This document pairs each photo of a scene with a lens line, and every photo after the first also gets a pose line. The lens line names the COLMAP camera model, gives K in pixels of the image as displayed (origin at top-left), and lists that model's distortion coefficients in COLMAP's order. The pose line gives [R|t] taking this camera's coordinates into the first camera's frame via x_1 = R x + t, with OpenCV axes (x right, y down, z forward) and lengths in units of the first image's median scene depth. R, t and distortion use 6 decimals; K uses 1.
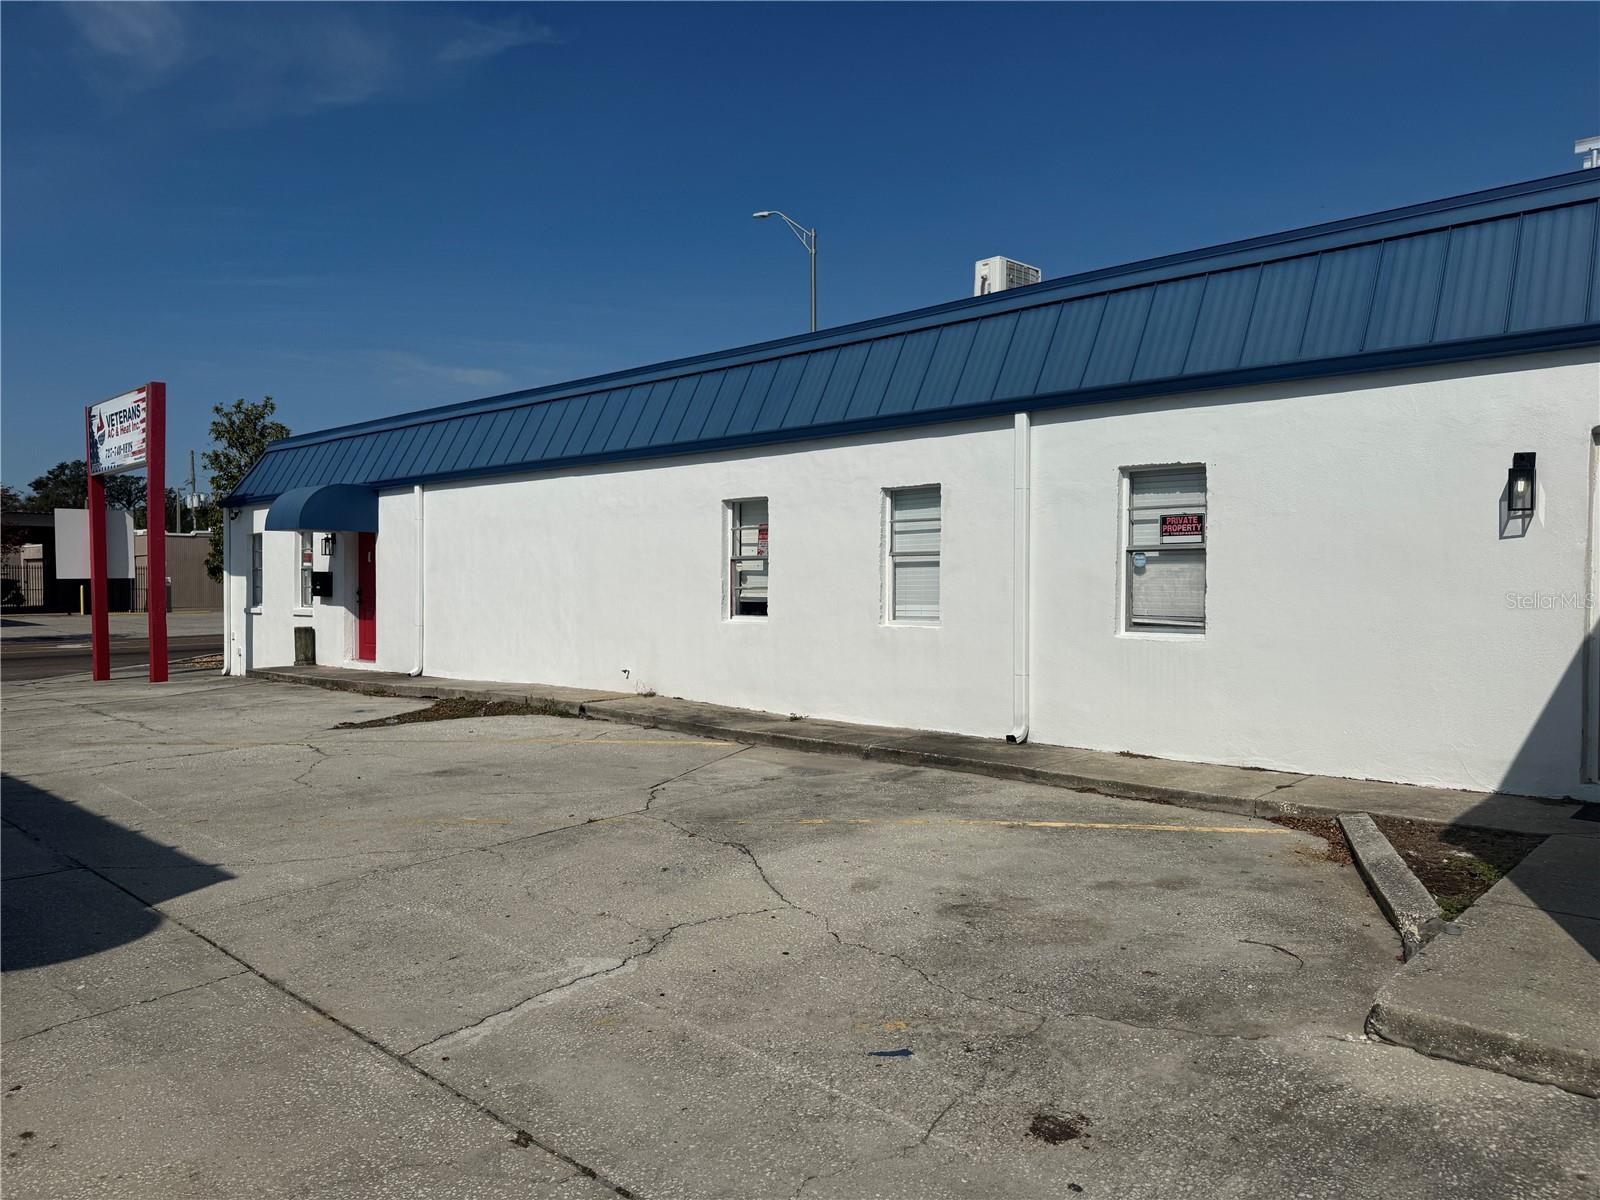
lens RADIAL K [[1111.1, 0, 800.0], [0, 1111.1, 600.0], [0, 0, 1]] dist [0.034218, -0.048607]
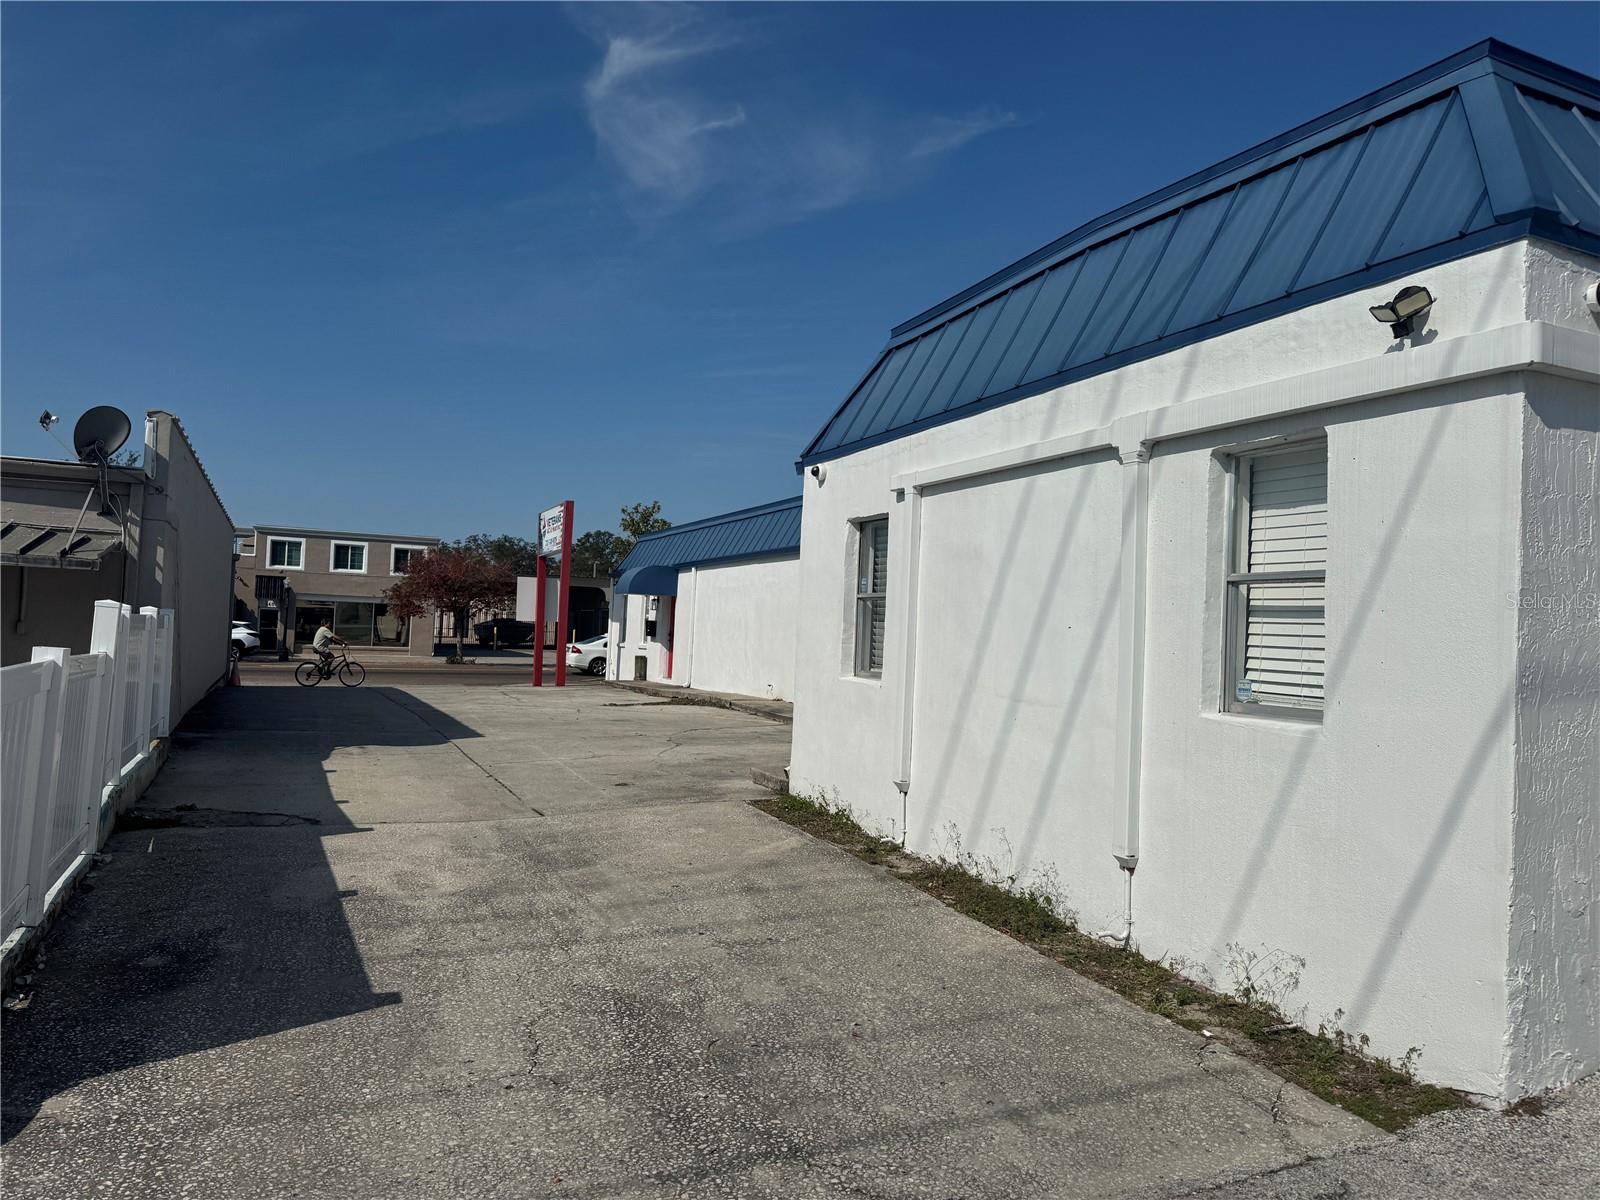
lens RADIAL K [[1110.4, 0, 800.0], [0, 1110.4, 600.0], [0, 0, 1]] dist [0.211091, -0.441101]
pose [[0.917773, 0.023875, -0.396386, 0.371033], [-0.046444, 0.997794, -0.047434, 0.010130], [0.394379, 0.061943, 0.916858, -0.341296]]
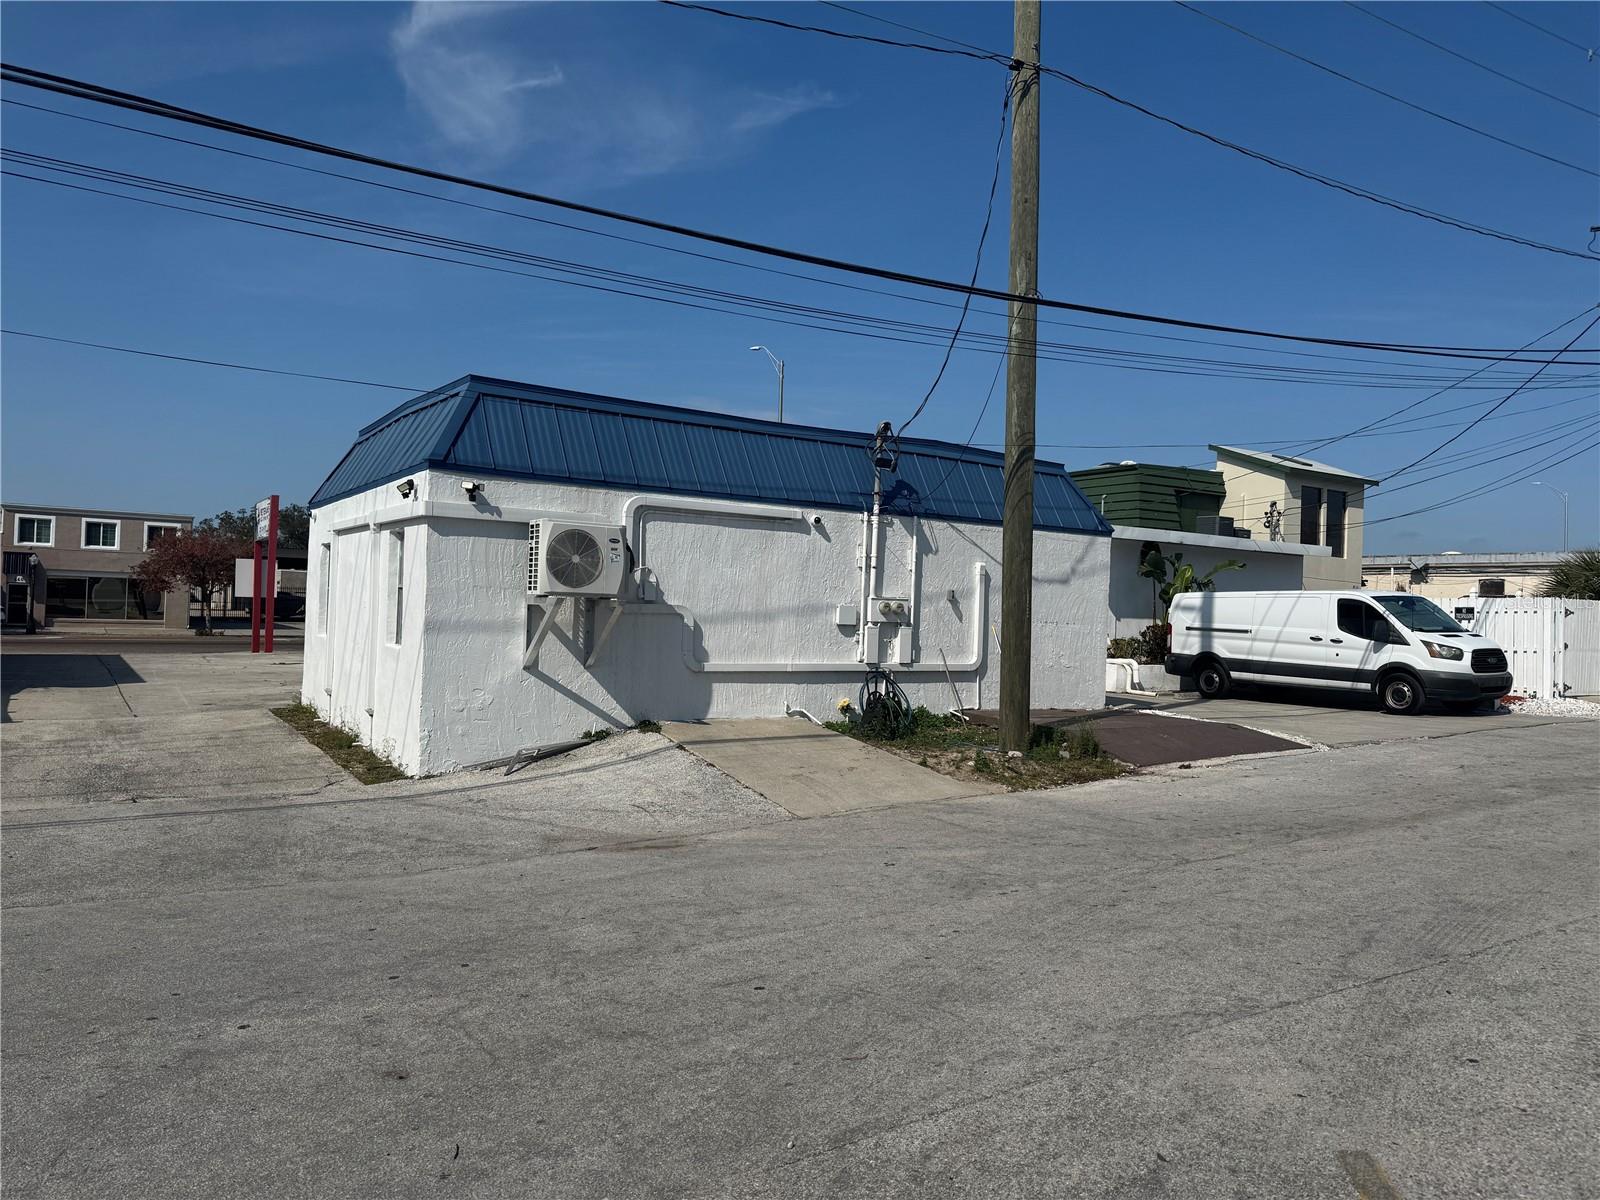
lens RADIAL K [[1148.6, 0, 833.3], [0, 1148.6, 598.2], [0, 0, 1]] dist [0.001370, -0.000282]
pose [[0.970764, 0.030345, -0.238109, 0.804677], [-0.038445, 0.998827, -0.029447, 0.001810], [0.236937, 0.037741, 0.970792, -0.657194]]
